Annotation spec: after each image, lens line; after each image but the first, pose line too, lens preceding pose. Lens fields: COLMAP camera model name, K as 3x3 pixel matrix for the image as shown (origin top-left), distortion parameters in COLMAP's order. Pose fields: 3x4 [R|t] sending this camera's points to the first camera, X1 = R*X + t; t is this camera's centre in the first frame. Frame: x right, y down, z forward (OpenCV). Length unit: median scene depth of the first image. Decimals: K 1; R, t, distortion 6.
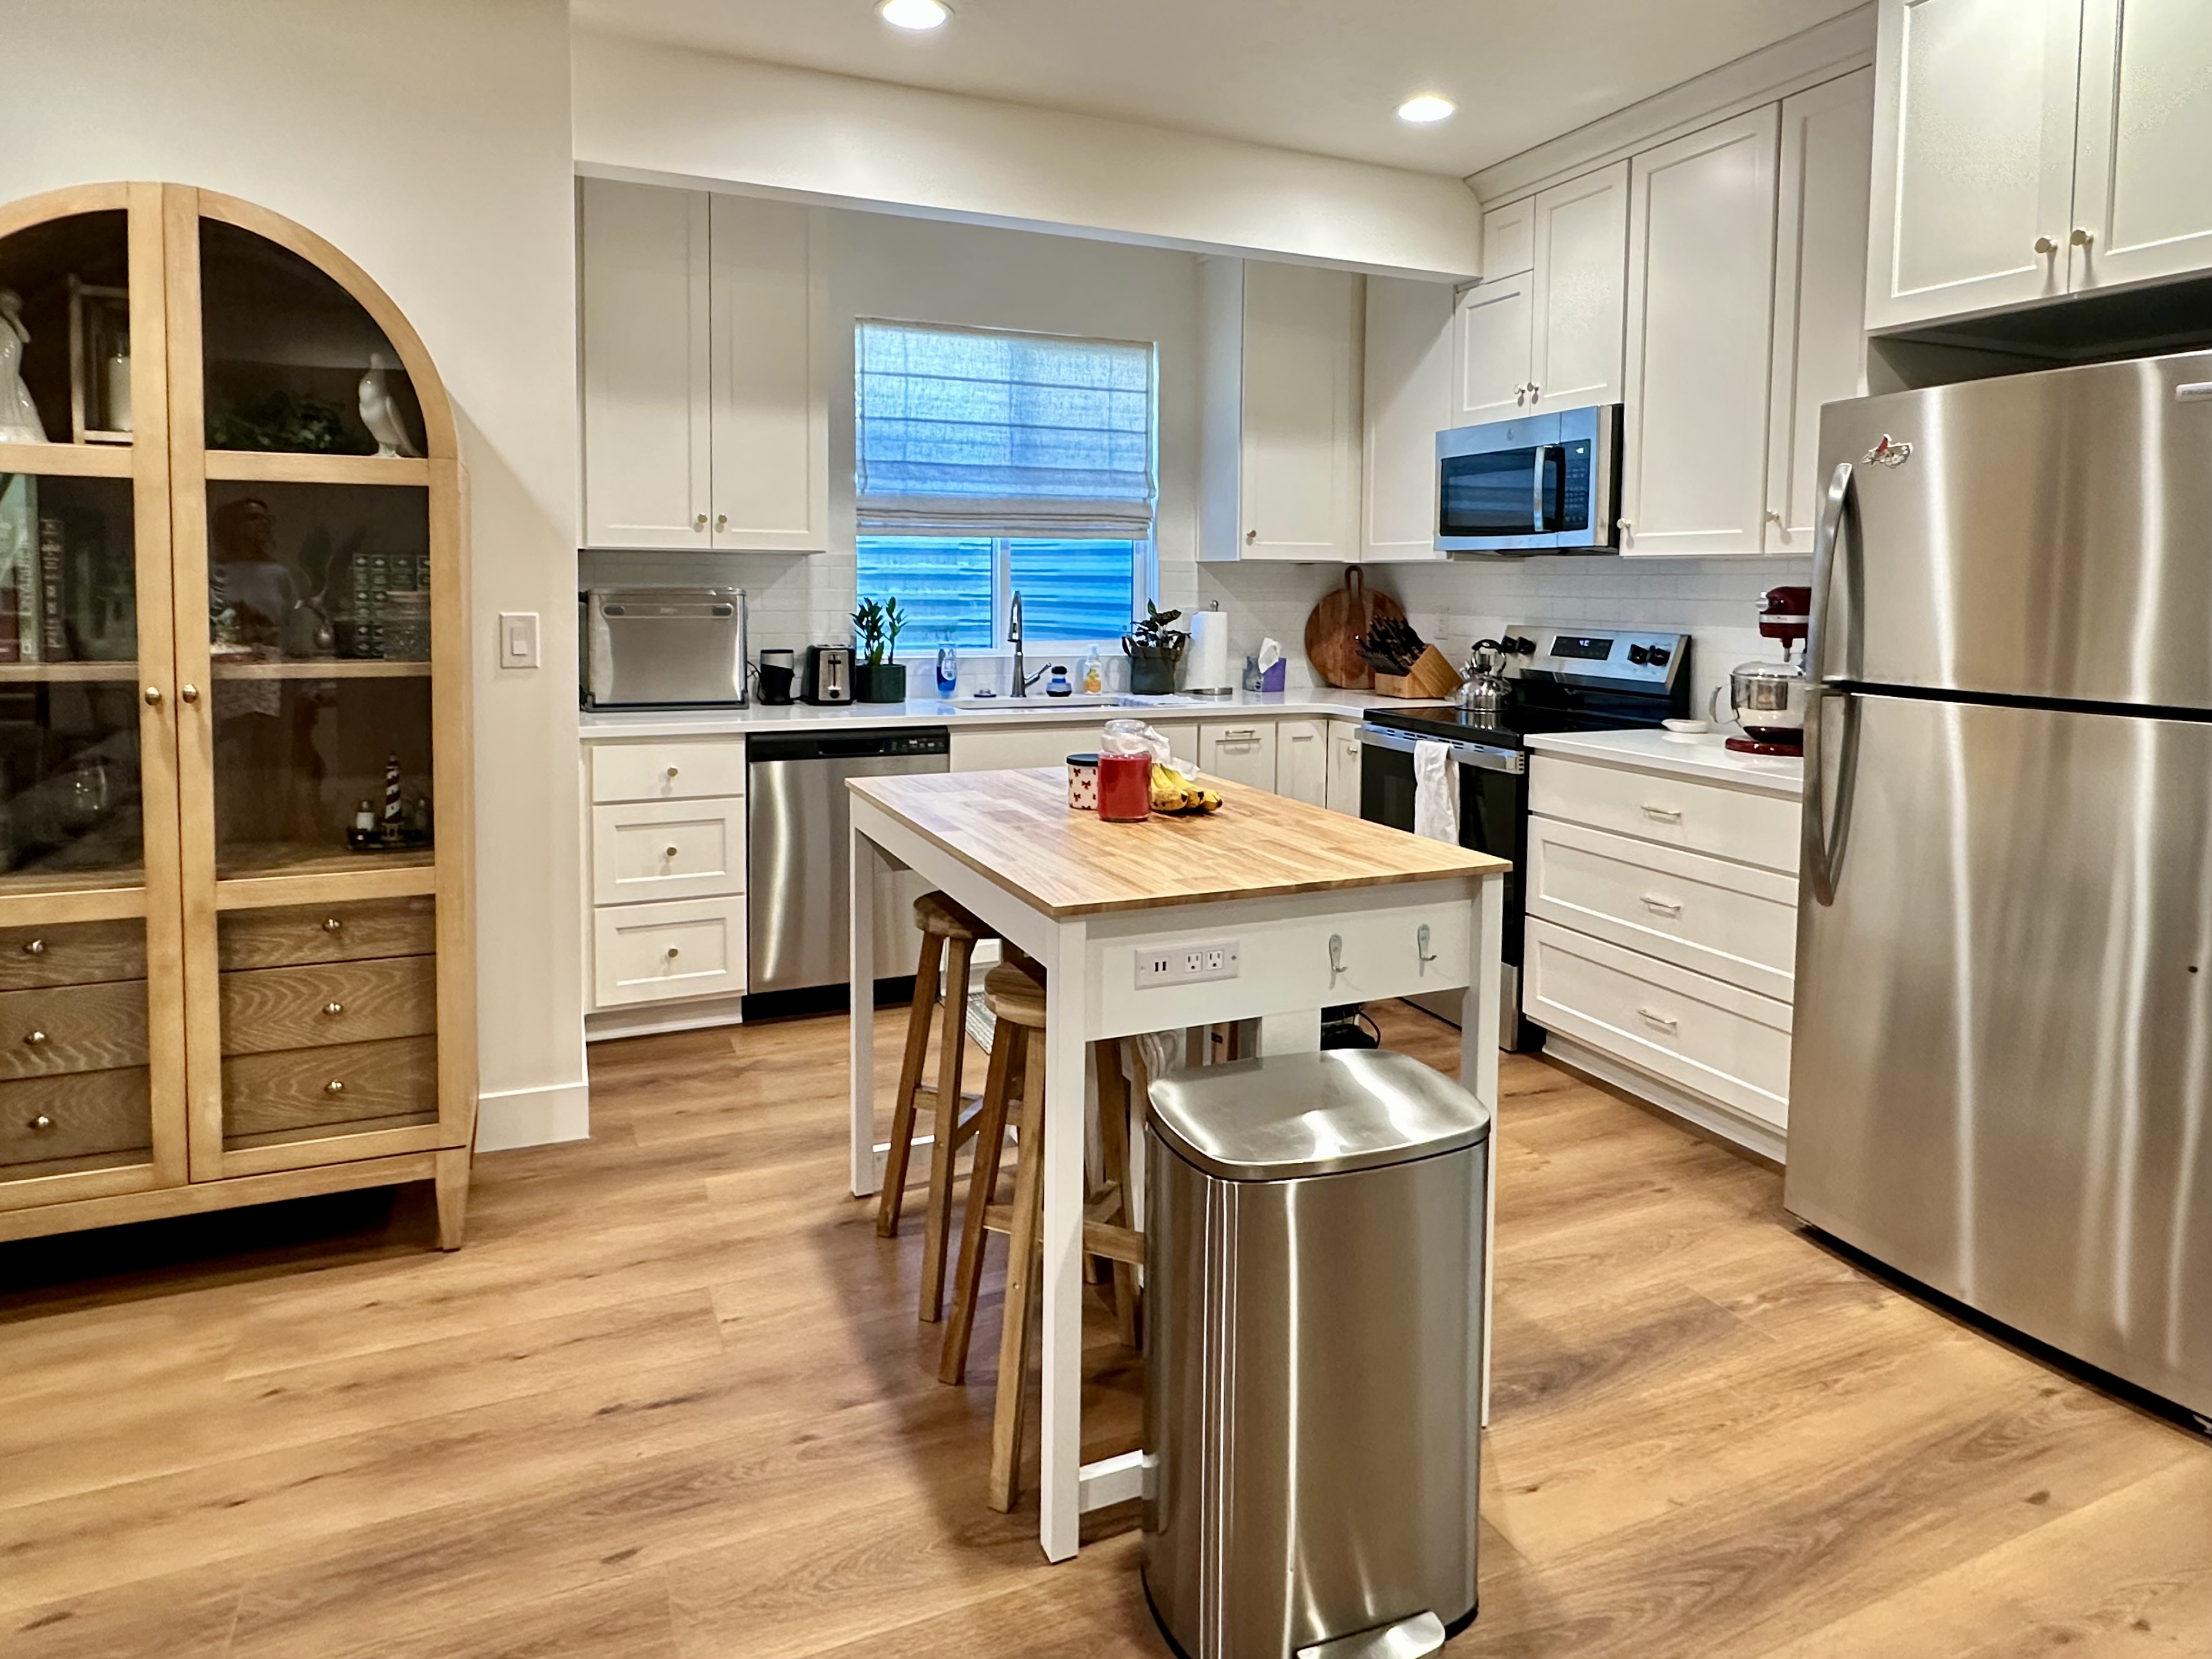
lens RADIAL K [[1361.7, 0, 1107.6], [0, 1361.7, 777.6], [0, 0, 1]] dist [0.002141, -0.000447]
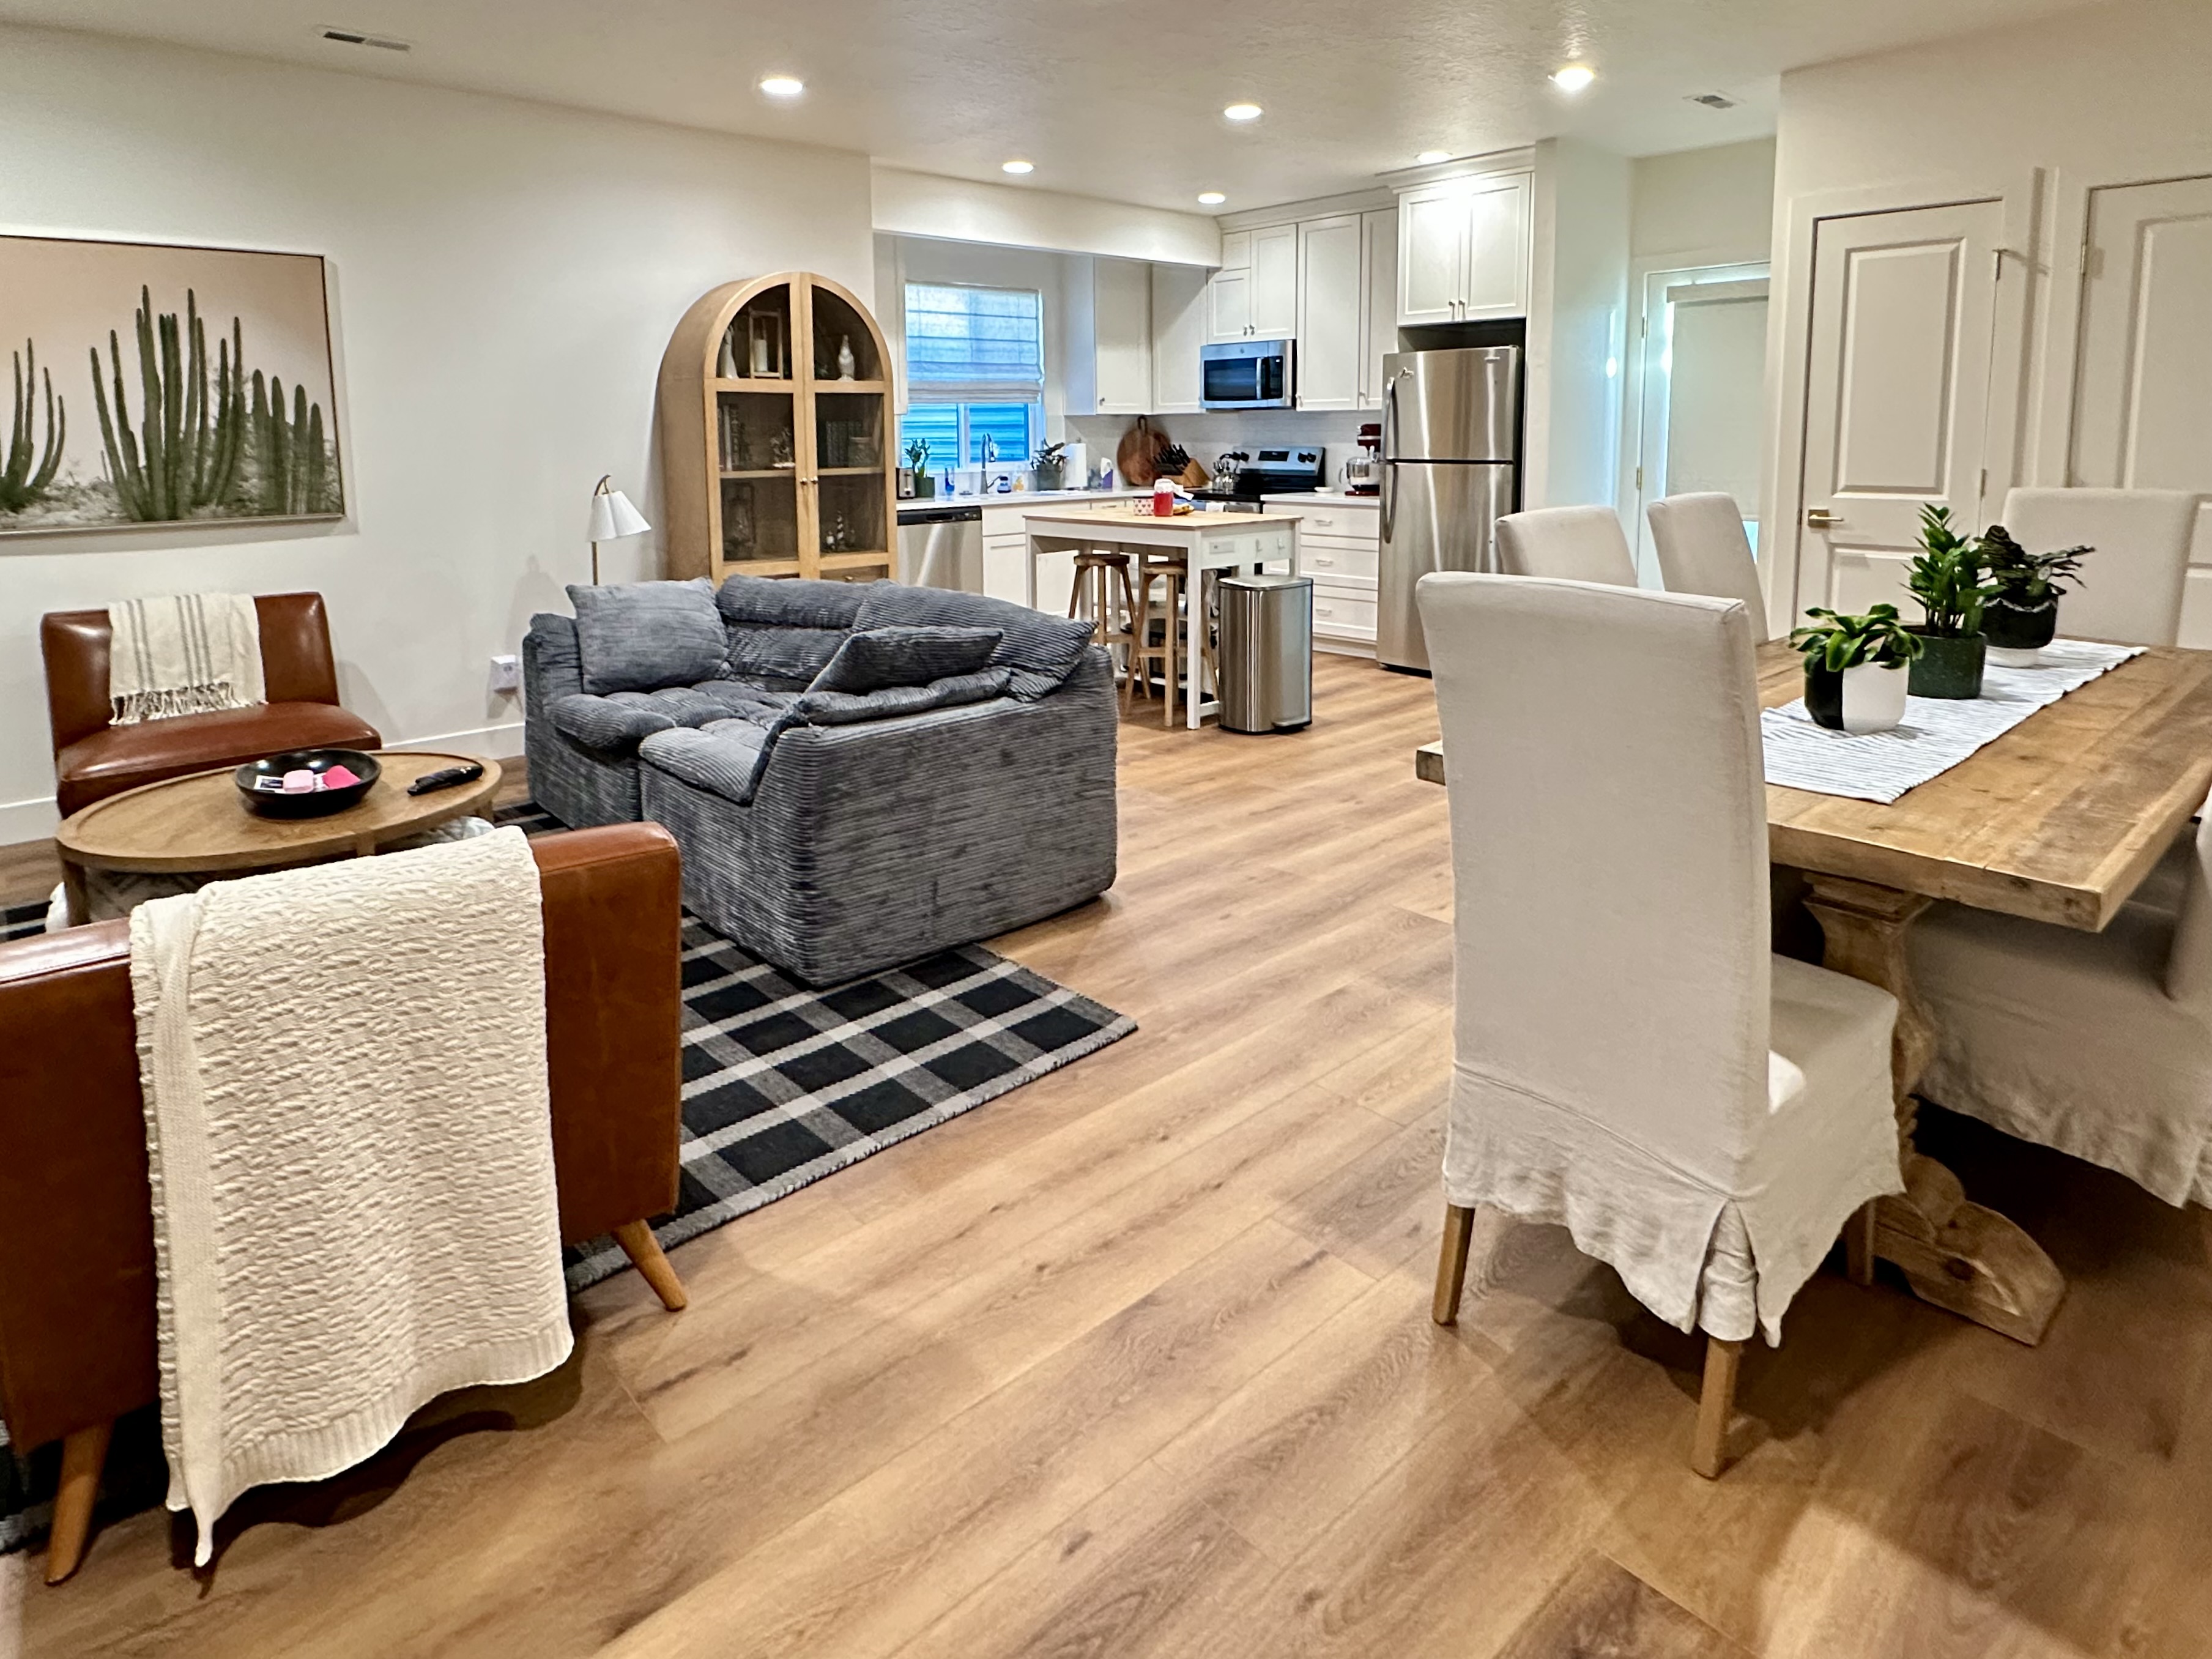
lens RADIAL K [[1227.8, 0, 1106.0], [0, 1227.8, 829.5], [0, 0, 1]] dist [-0.000075, -0.000238]
pose [[0.955711, -0.110420, 0.272806, -0.482715], [0.061114, 0.981202, 0.183049, 0.108300], [-0.287891, -0.158270, 0.944494, -0.808713]]
